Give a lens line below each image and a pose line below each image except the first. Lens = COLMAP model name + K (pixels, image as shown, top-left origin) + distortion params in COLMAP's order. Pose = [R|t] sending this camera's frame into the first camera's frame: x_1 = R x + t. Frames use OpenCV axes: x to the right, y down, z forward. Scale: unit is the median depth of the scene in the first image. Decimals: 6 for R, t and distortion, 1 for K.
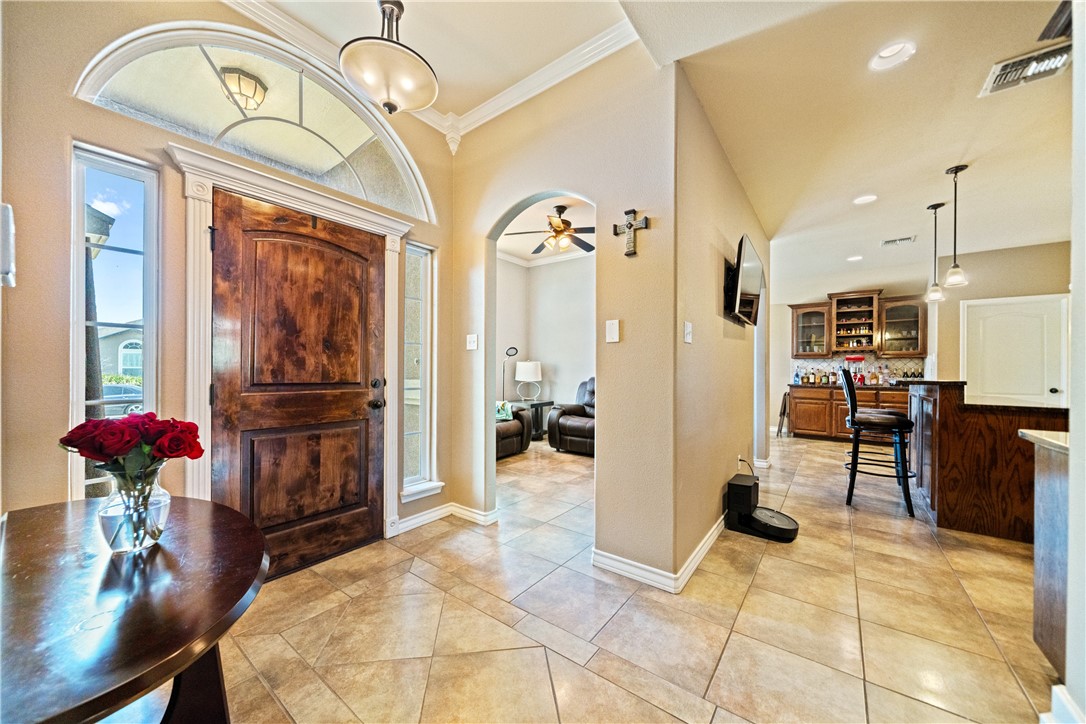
lens RADIAL K [[398.1, 0, 541.4], [0, 398.1, 368.0], [0, 0, 1]] dist [-0.003633, 0.000809]
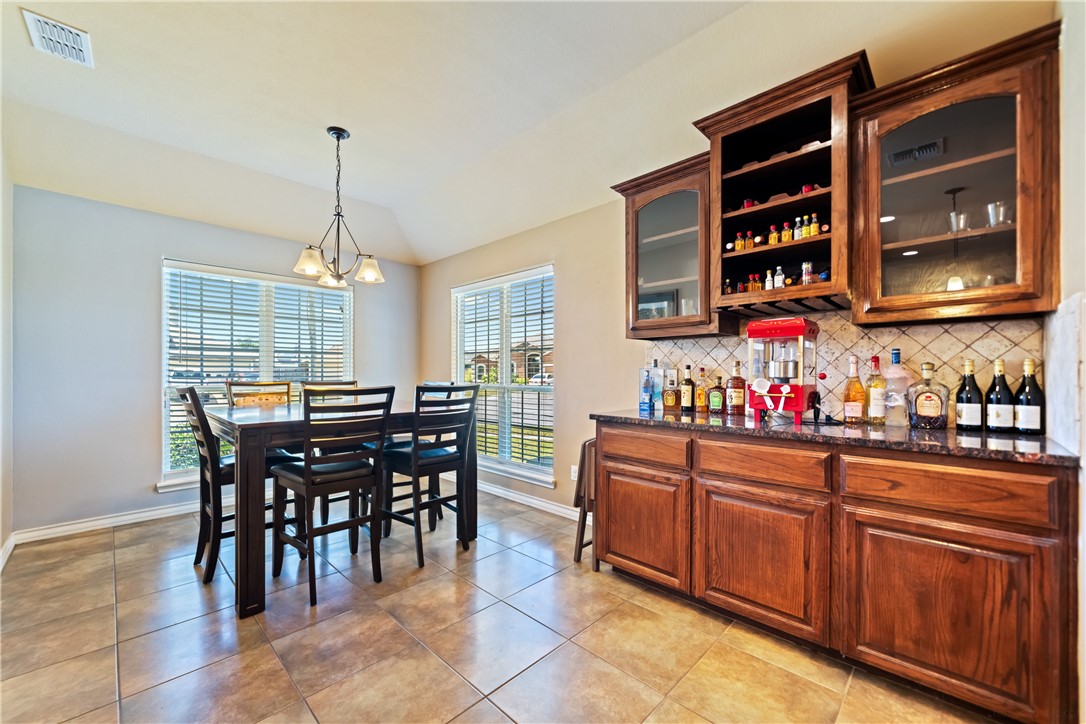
lens RADIAL K [[422.8, 0, 553.0], [0, 422.8, 371.5], [0, 0, 1]] dist [-0.000679, 0.000323]
pose [[0.992001, -0.004895, -0.126137, 0.667985], [0.004535, 0.999985, -0.003148, 0.006614], [0.126150, 0.002551, 0.992008, 0.676621]]
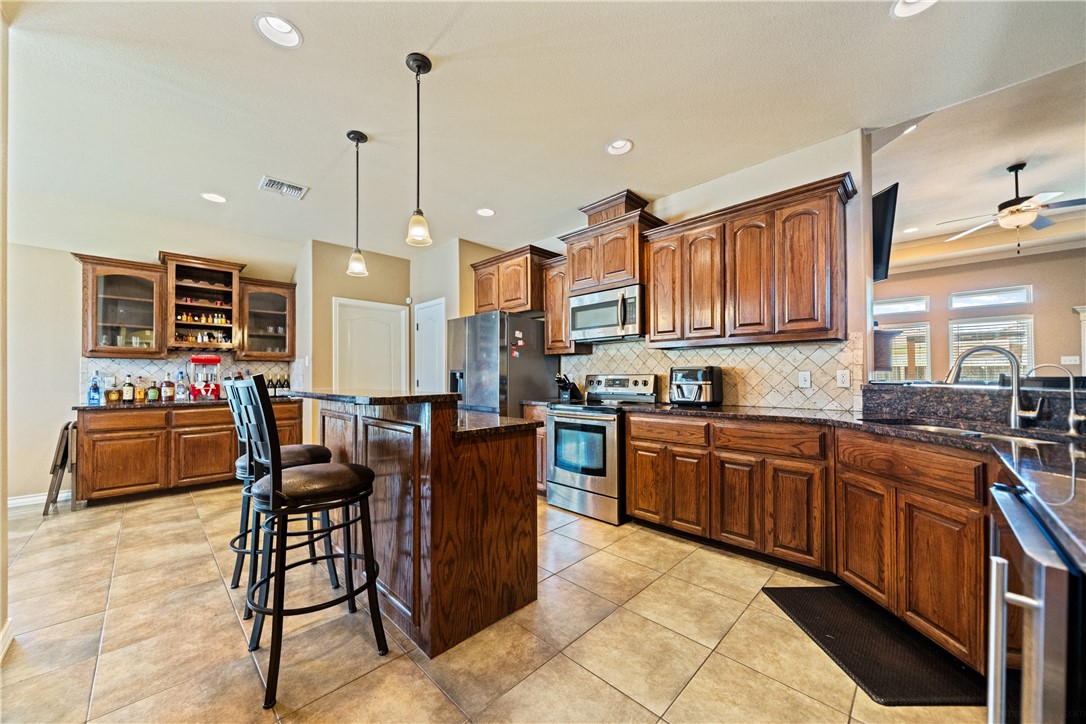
lens RADIAL K [[398.1, 0, 543.0], [0, 398.1, 373.0], [0, 0, 1]] dist [-0.003633, 0.000809]
pose [[0.145095, 0.000833, 0.989417, 0.215360], [0.005778, 0.999982, -0.001689, 0.002077], [-0.989401, 0.005961, 0.145088, 0.347708]]
